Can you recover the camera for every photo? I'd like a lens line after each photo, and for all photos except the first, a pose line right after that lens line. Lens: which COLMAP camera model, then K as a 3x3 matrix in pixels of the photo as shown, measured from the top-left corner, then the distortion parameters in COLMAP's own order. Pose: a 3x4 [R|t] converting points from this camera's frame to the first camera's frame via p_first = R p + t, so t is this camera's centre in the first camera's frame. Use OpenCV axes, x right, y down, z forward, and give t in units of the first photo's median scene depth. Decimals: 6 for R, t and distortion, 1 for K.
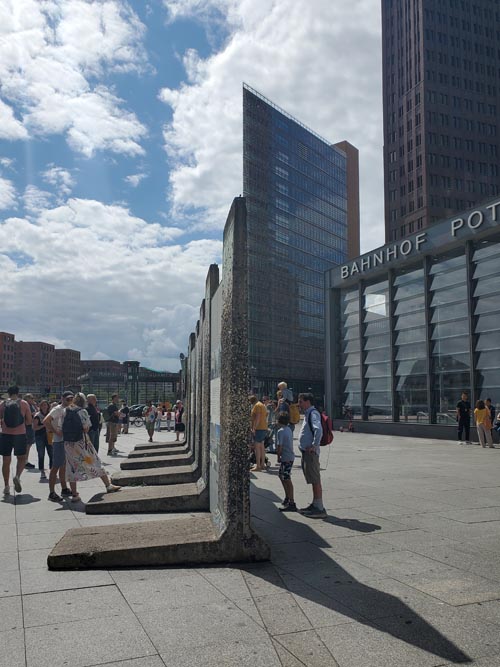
lens RADIAL K [[592.5, 0, 245.6], [0, 592.5, 336.4], [0, 0, 1]] dist [0.002575, 0.005032]
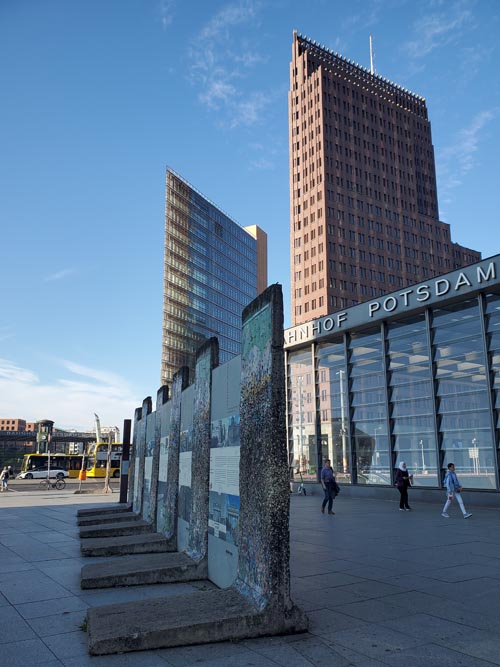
lens RADIAL K [[548.5, 0, 248.5], [0, 548.5, 333.0], [0, 0, 1]] dist [0.052911, -0.059695]
pose [[0.980297, 0.041475, 0.193126, -0.265212], [-0.019071, 0.993013, -0.116455, -0.024635], [-0.196607, 0.110478, 0.974238, 0.018146]]
